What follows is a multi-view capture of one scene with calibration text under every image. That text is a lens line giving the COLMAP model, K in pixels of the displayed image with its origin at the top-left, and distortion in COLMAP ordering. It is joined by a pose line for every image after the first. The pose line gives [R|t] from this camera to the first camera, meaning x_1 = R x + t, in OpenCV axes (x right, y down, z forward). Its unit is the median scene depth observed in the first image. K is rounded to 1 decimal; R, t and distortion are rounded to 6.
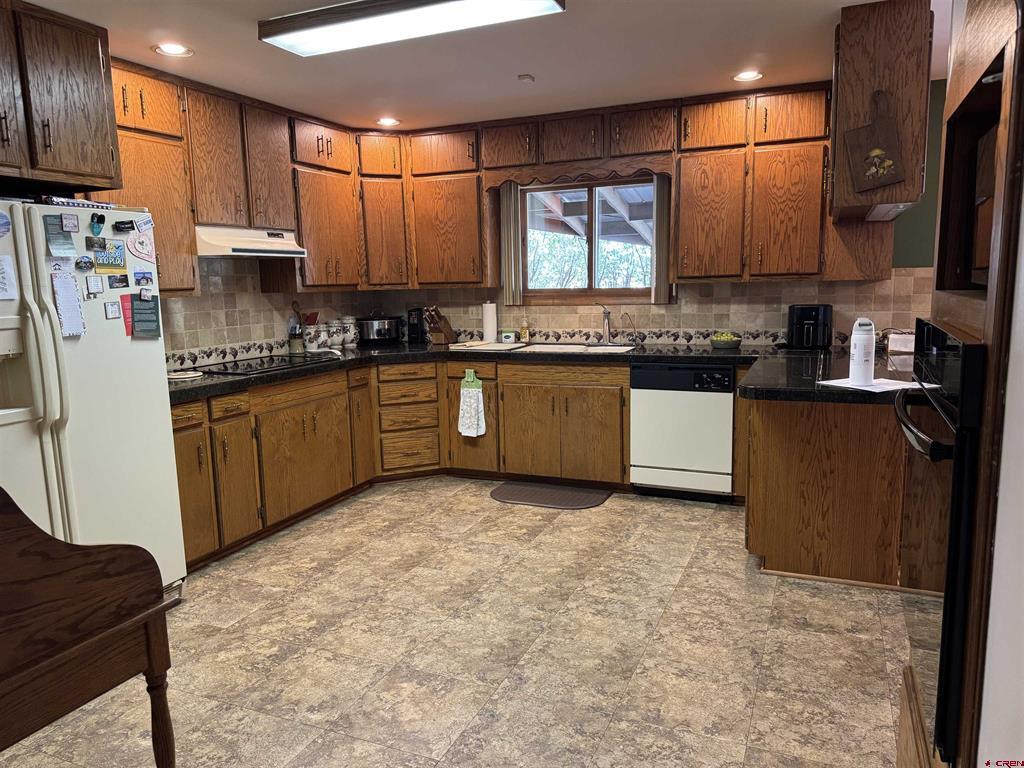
lens RADIAL K [[724.3, 0, 512.8], [0, 724.3, 386.1], [0, 0, 1]] dist [0.032695, -0.010965]
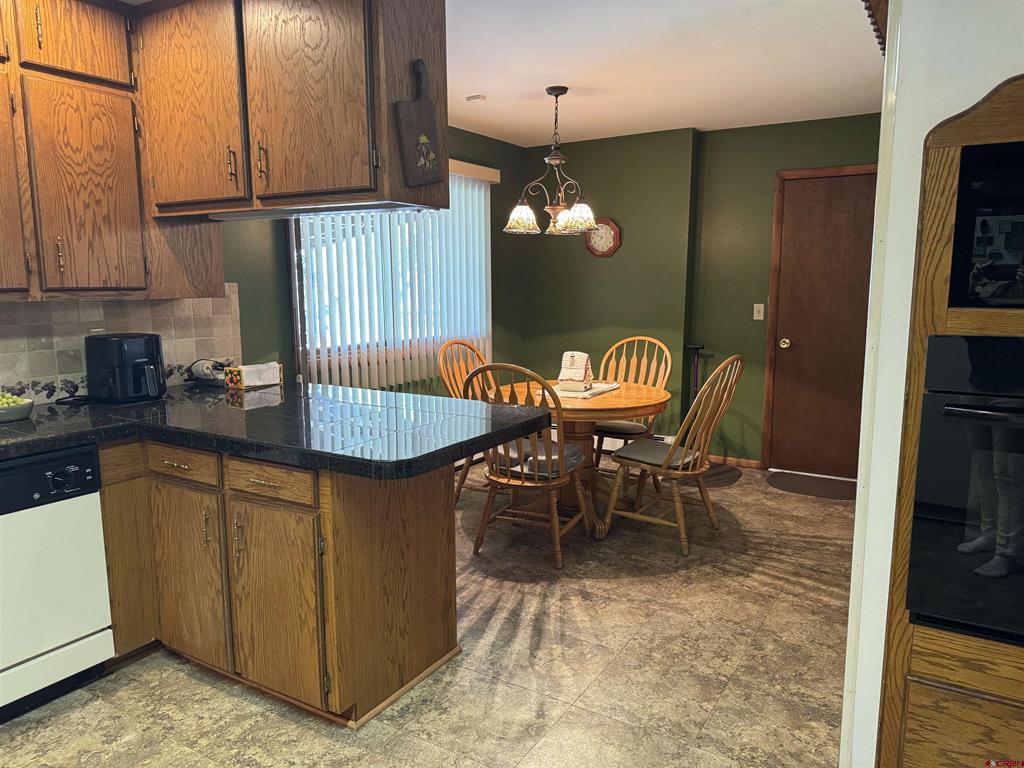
lens RADIAL K [[724.3, 0, 512.0], [0, 724.3, 384.0], [0, 0, 1]] dist [0.032695, -0.010965]
pose [[0.162303, -0.122321, 0.979130, -0.209118], [0.147434, 0.984154, 0.098509, -0.084100], [-0.975664, 0.128369, 0.177765, 0.561051]]
